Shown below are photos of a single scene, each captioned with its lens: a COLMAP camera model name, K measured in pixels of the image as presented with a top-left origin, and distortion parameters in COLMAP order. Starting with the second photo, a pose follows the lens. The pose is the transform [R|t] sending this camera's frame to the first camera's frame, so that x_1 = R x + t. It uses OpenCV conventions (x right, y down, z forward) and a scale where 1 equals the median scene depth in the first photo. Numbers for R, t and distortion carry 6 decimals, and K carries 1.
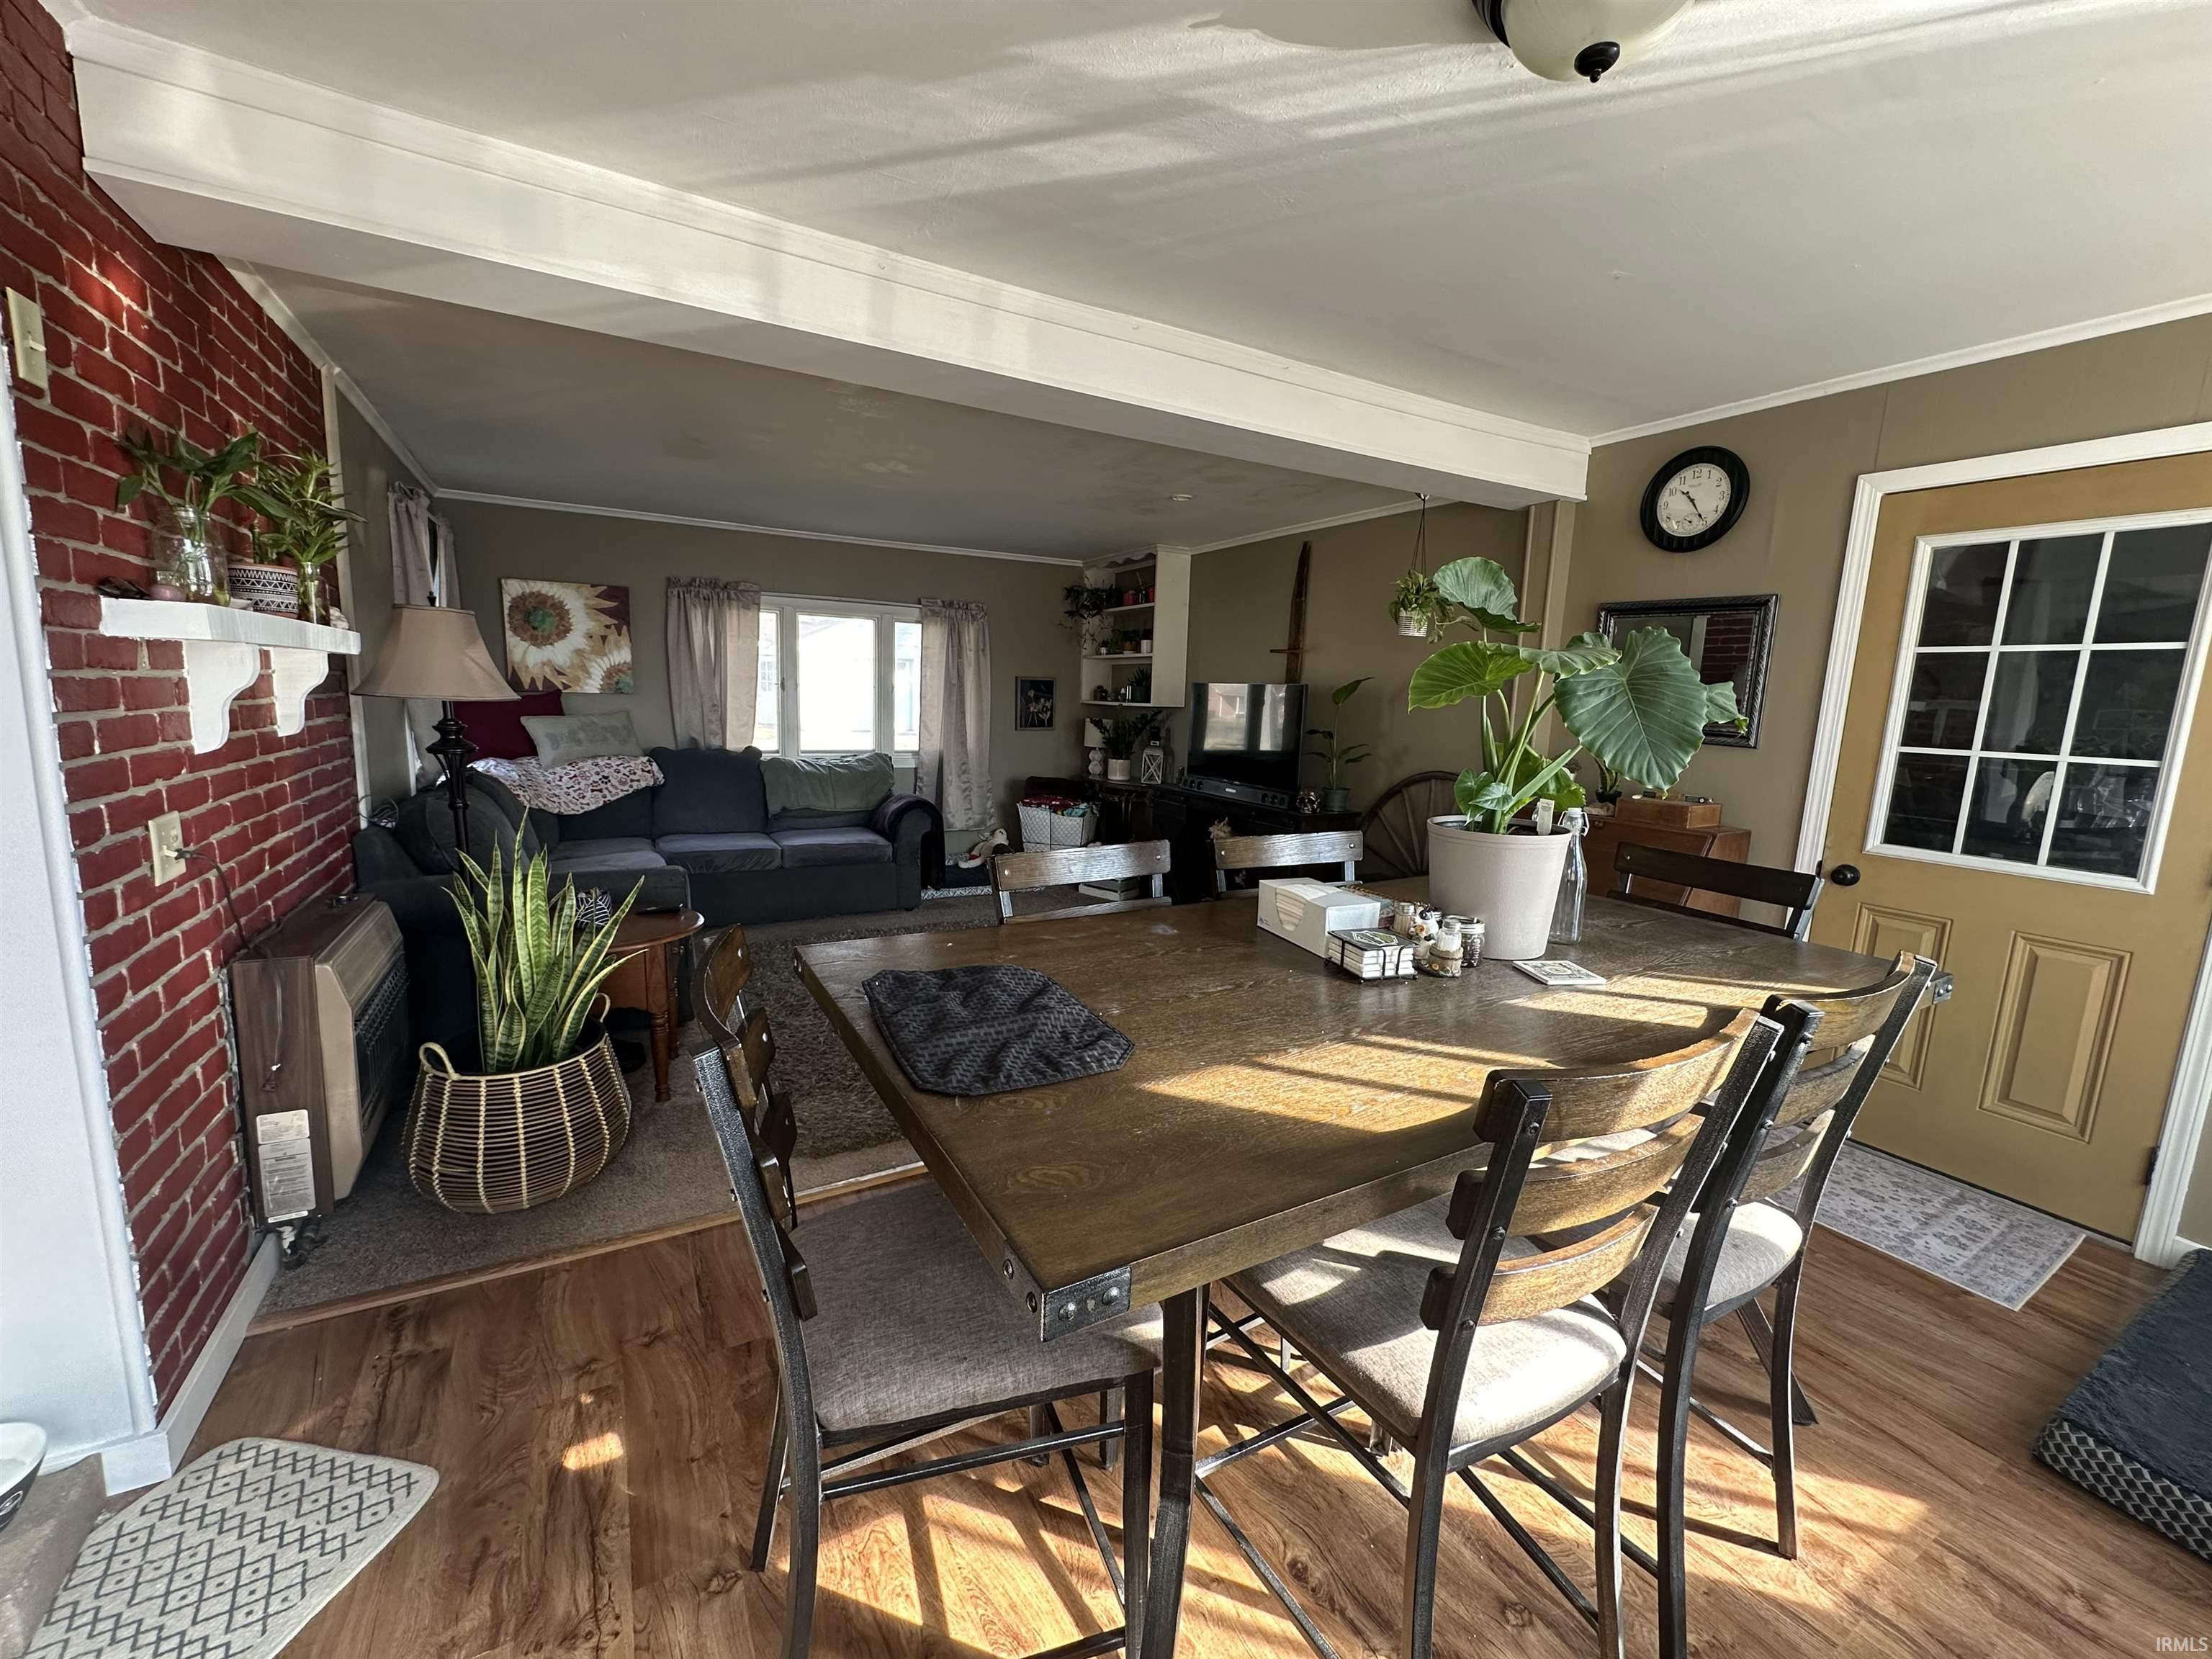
lens RADIAL K [[876.0, 0, 1106.0], [0, 876.0, 829.5], [0, 0, 1]] dist [-0.001044, 0.000014]
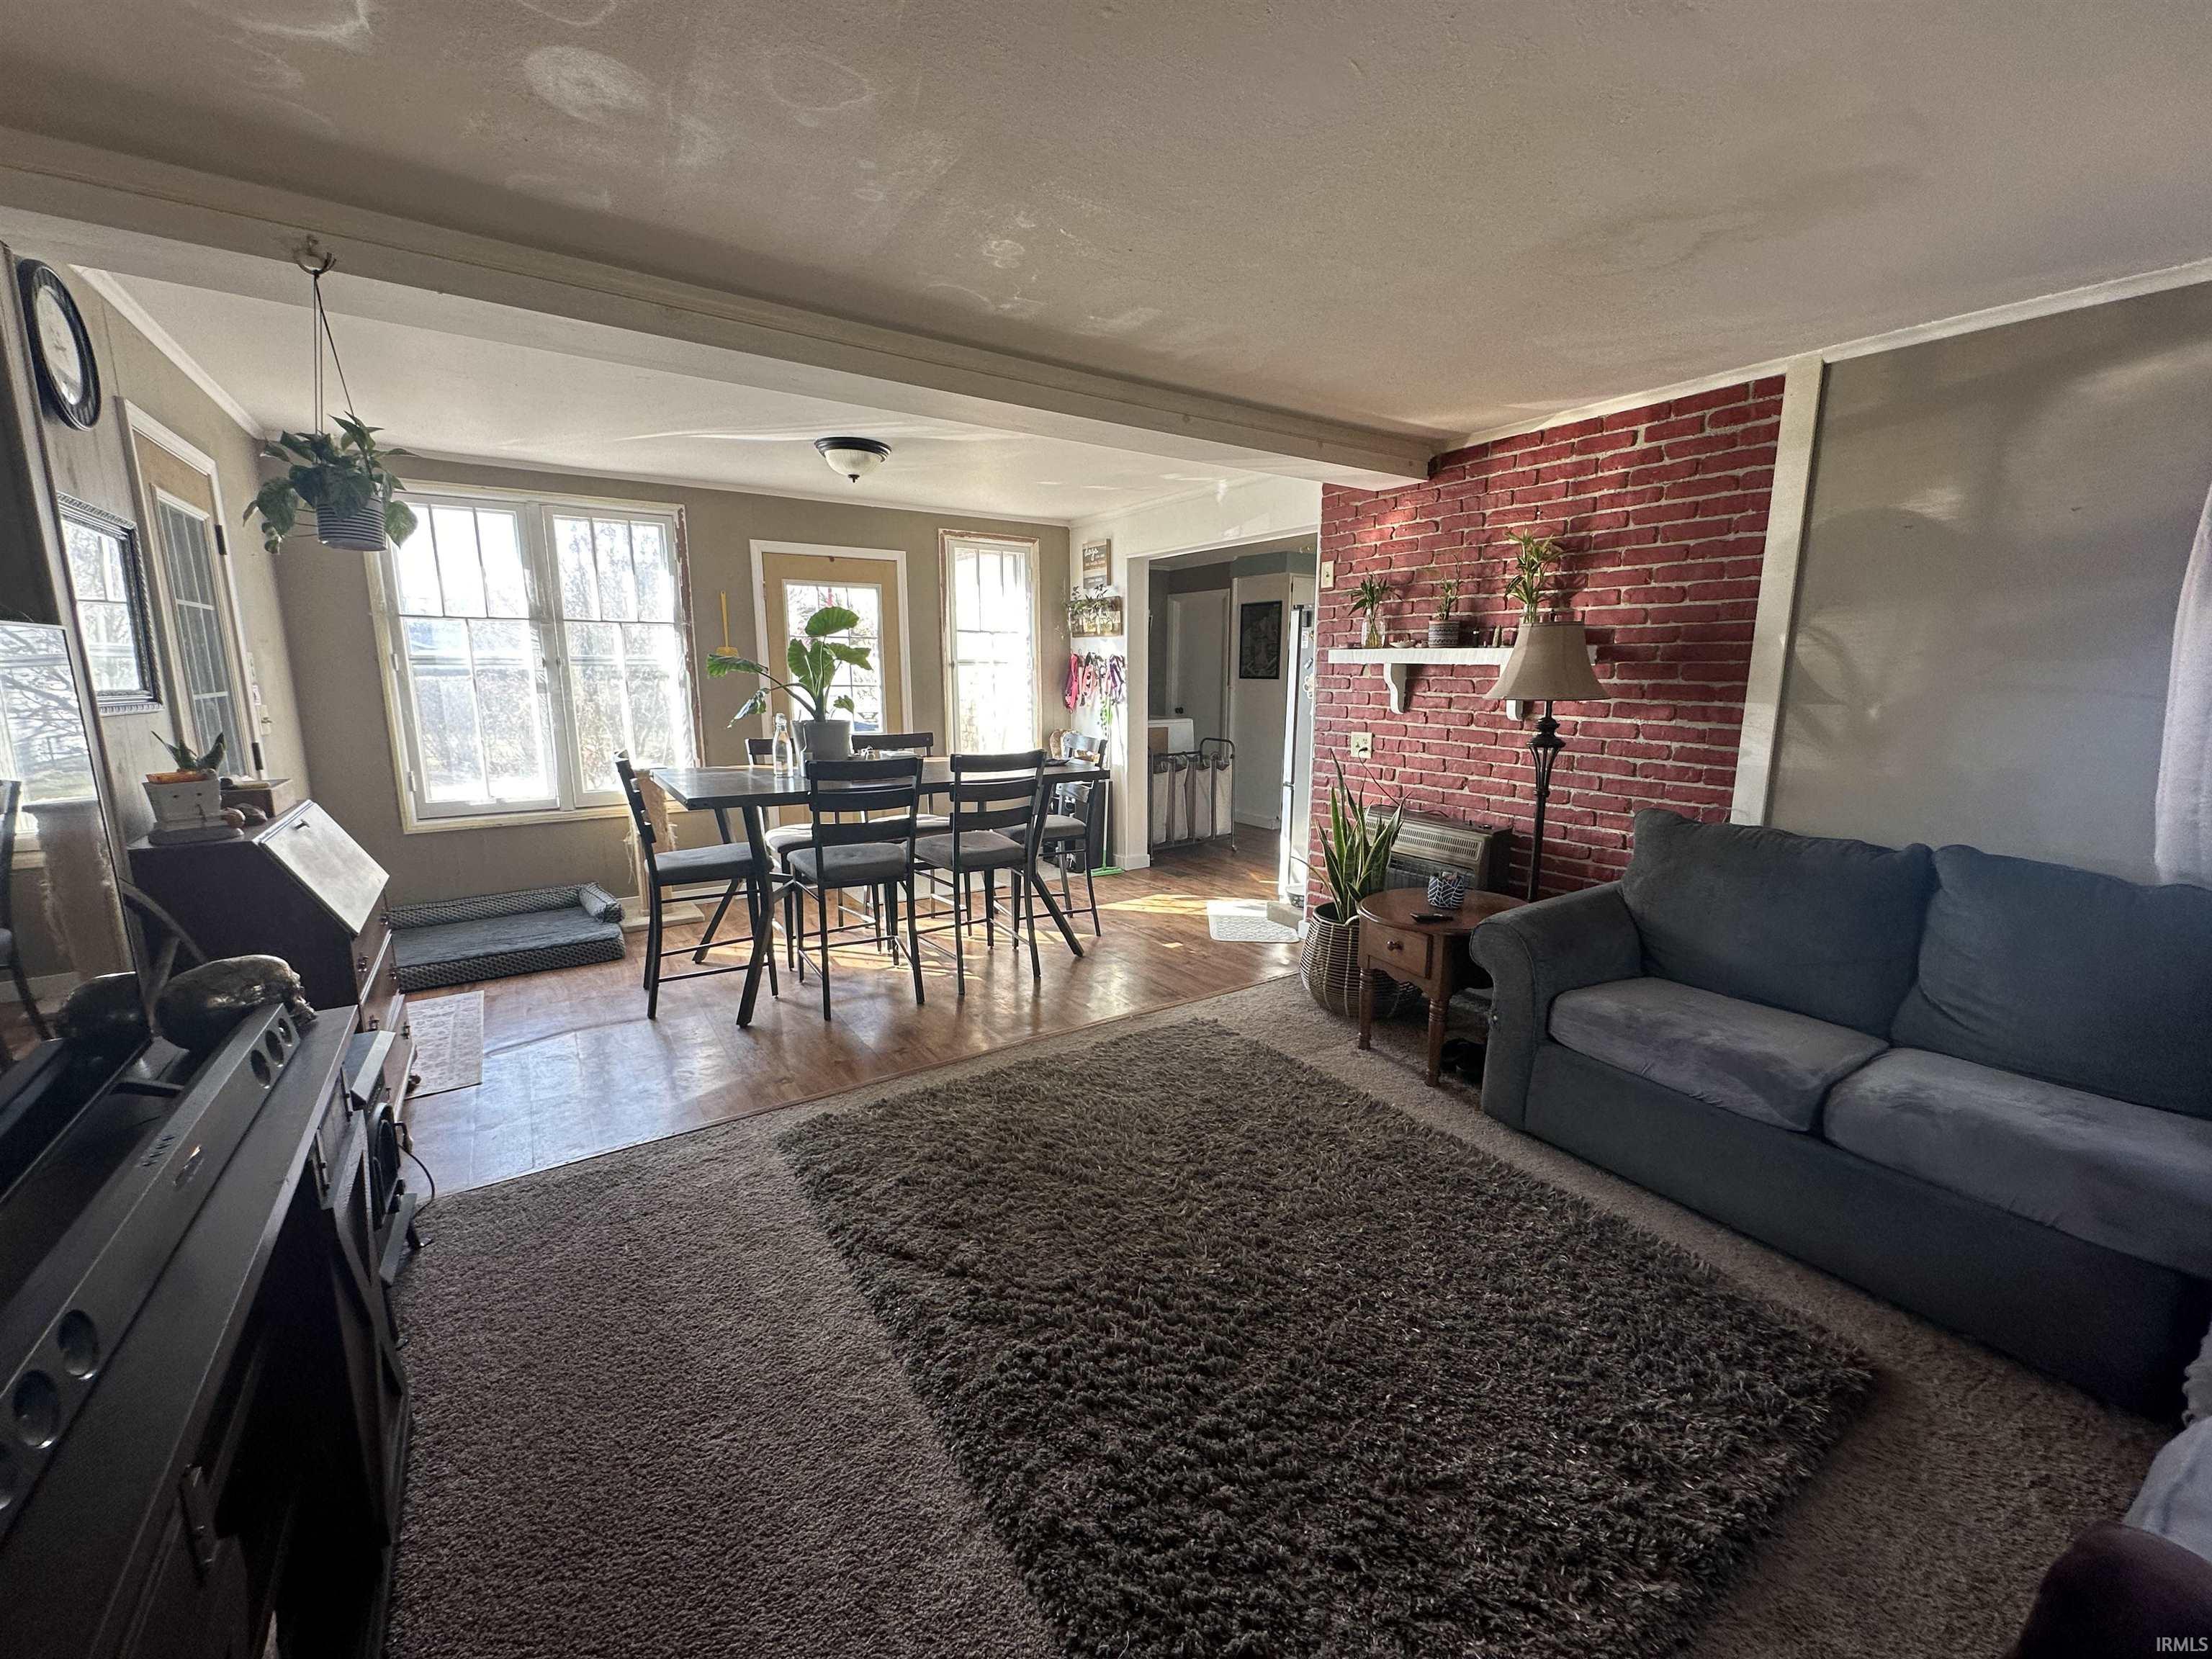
lens RADIAL K [[876.0, 0, 1106.0], [0, 876.0, 829.5], [0, 0, 1]] dist [-0.001044, 0.000014]
pose [[-0.996675, -0.023441, -0.078032, -0.143653], [-0.047785, 0.943886, 0.326795, -0.587410], [0.065993, 0.329437, -0.941868, 3.721026]]
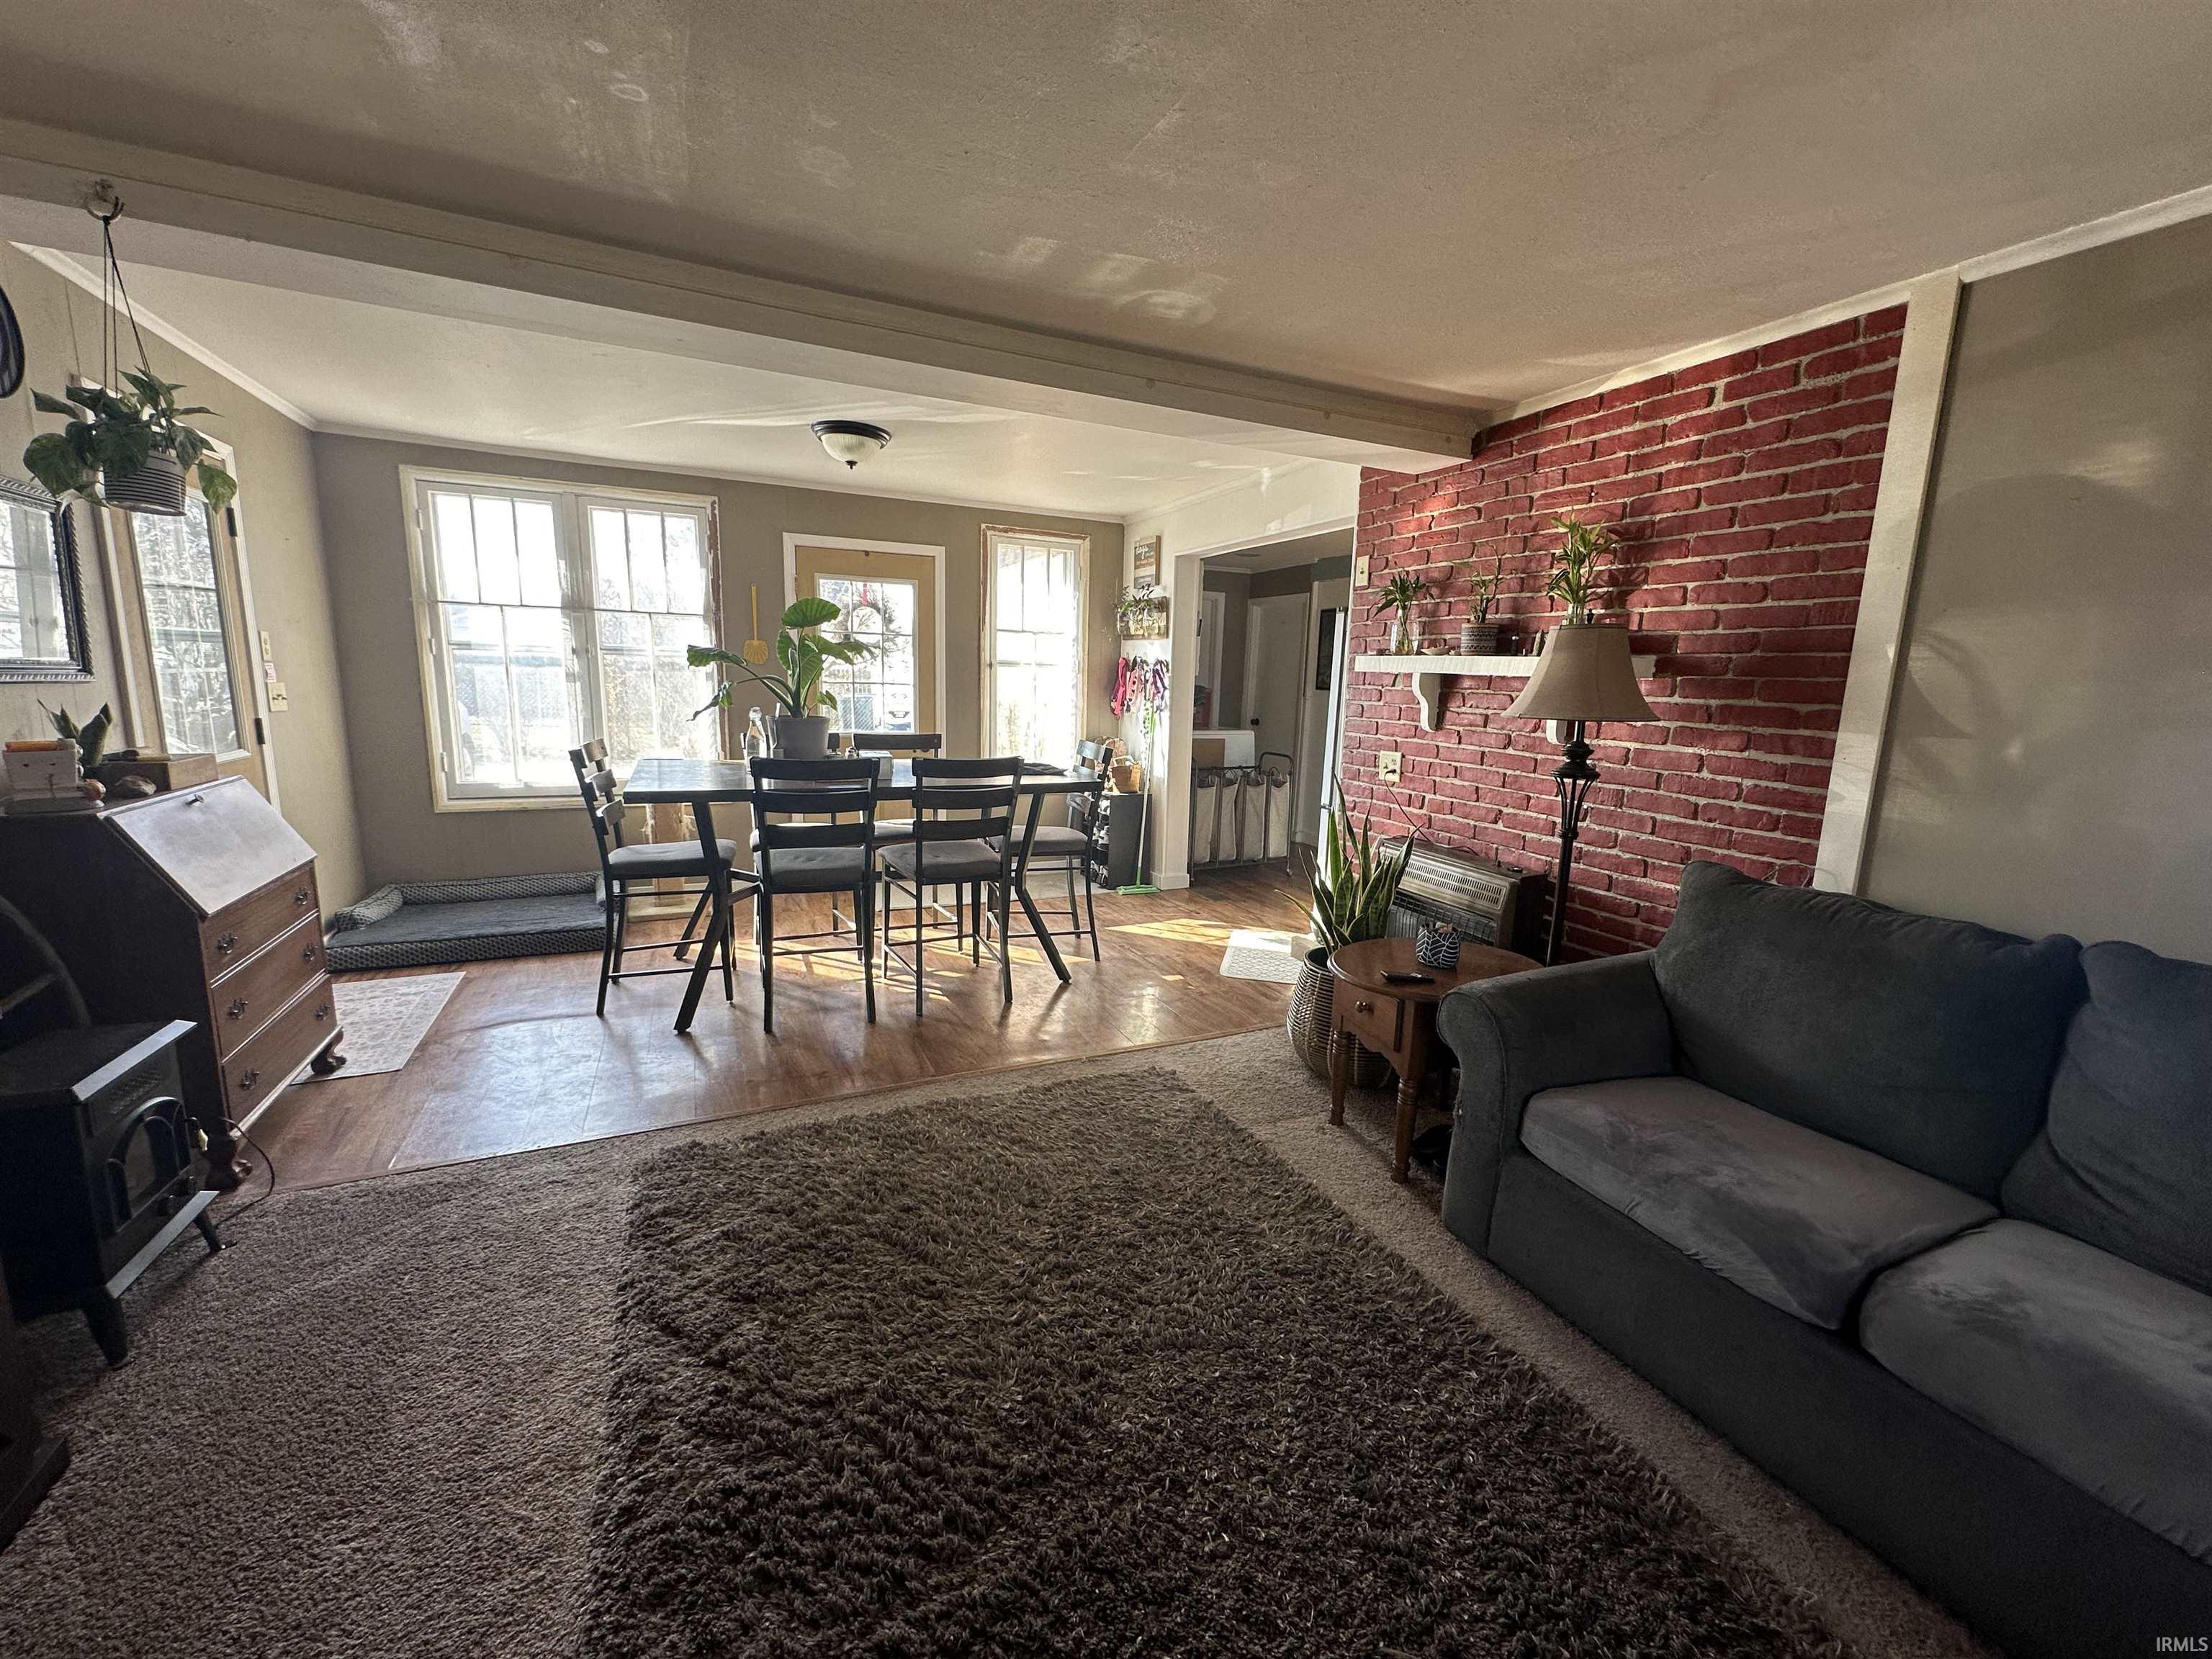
lens RADIAL K [[876.0, 0, 1106.0], [0, 876.0, 829.5], [0, 0, 1]] dist [-0.001044, 0.000014]
pose [[-0.994602, -0.077654, 0.068817, -0.560057], [-0.051259, 0.944385, 0.324822, -0.551821], [-0.090213, 0.319542, -0.943268, 3.479383]]
